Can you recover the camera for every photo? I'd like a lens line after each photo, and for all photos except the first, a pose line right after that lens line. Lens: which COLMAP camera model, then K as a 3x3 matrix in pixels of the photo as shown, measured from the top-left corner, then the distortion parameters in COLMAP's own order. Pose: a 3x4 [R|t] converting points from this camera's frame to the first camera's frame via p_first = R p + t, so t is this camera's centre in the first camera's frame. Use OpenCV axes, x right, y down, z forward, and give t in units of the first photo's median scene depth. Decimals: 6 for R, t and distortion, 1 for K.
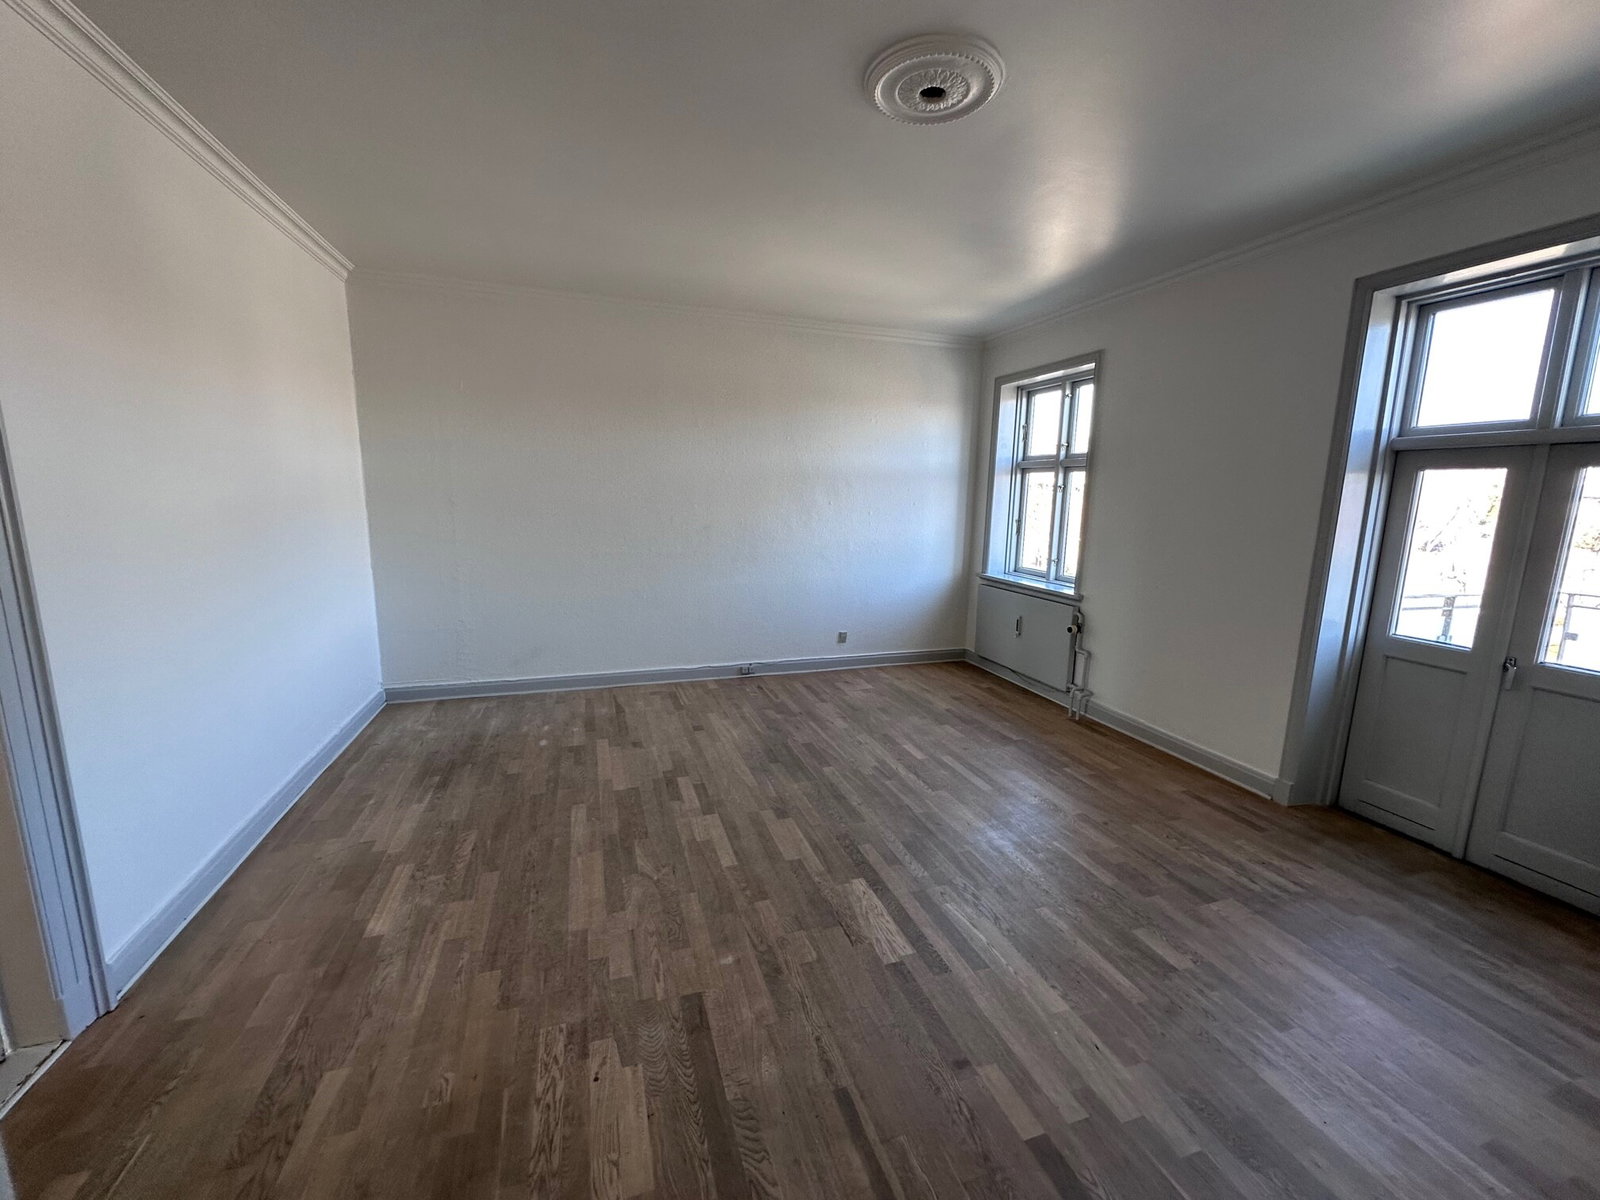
lens RADIAL K [[636.3, 0, 802.2], [0, 636.3, 599.2], [0, 0, 1]] dist [-0.003015, 0.000181]
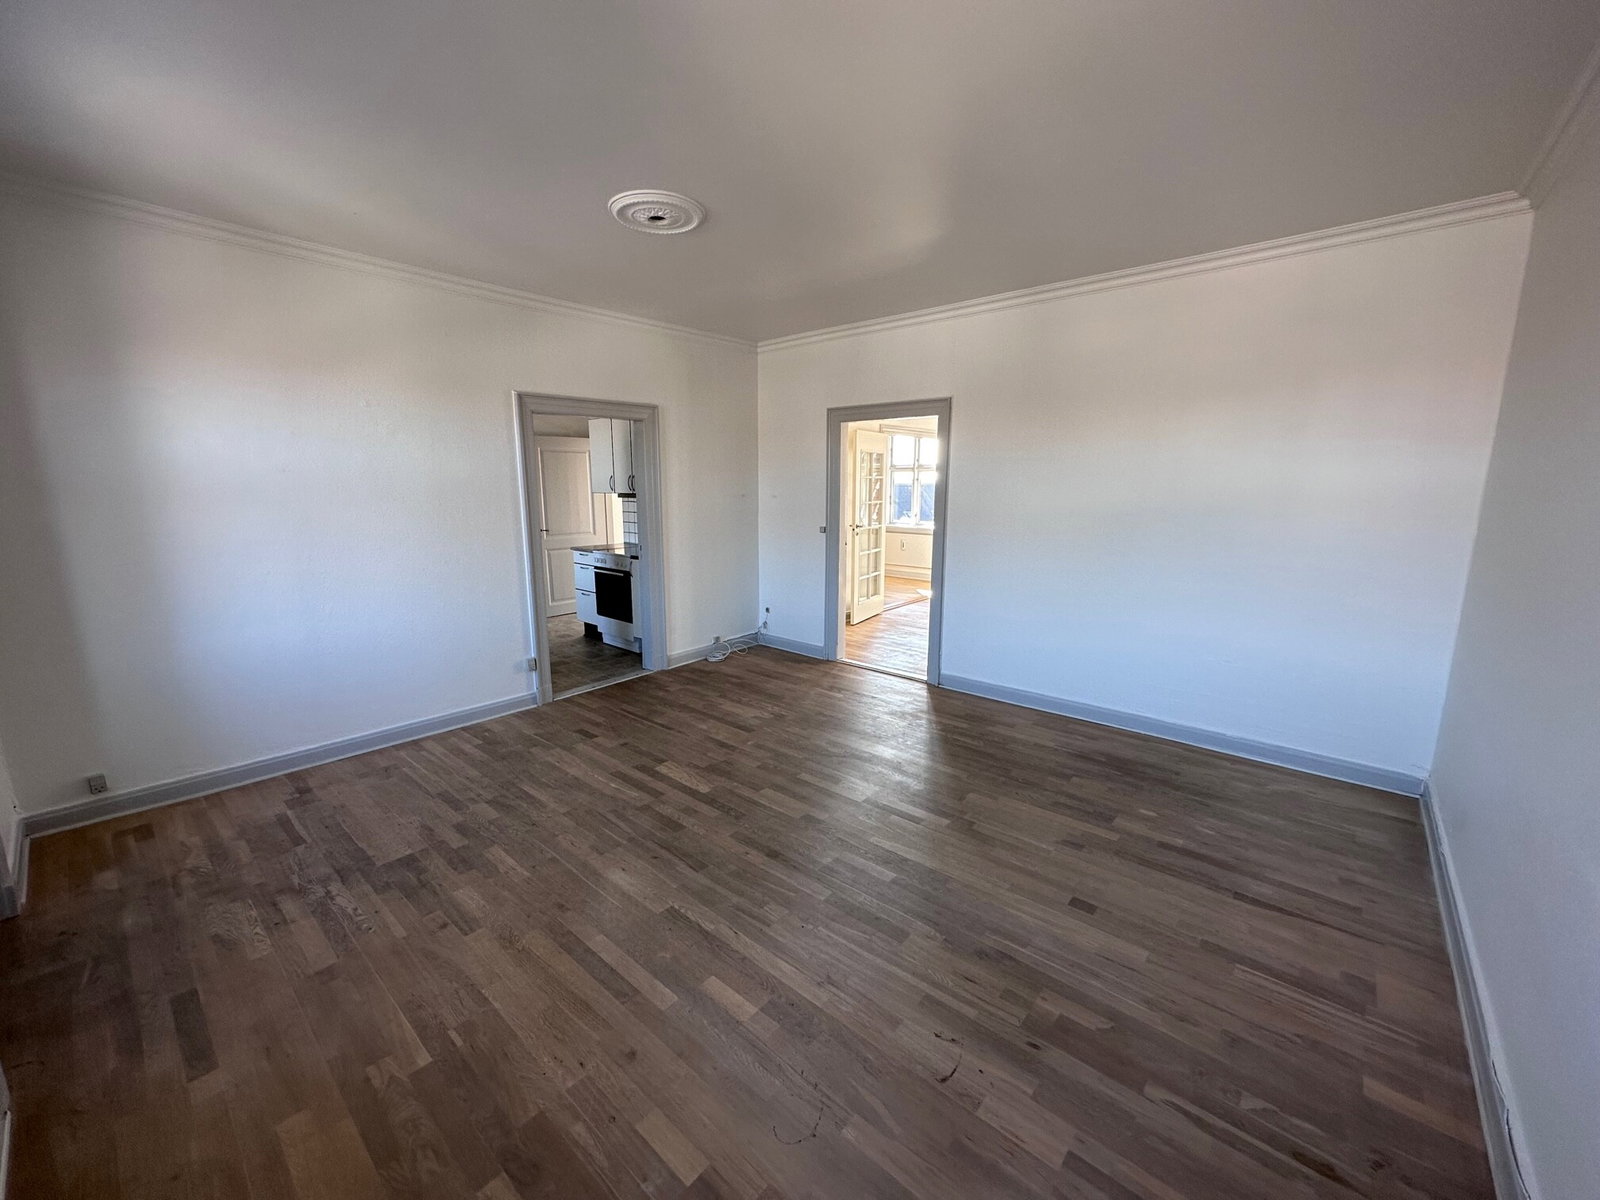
lens RADIAL K [[636.3, 0, 804.0], [0, 636.3, 595.9], [0, 0, 1]] dist [-0.003015, 0.000181]
pose [[-0.861055, 0.068840, -0.503830, 0.500796], [-0.104226, 0.945868, 0.307361, -0.332337], [0.497715, 0.317167, -0.807270, 1.854384]]
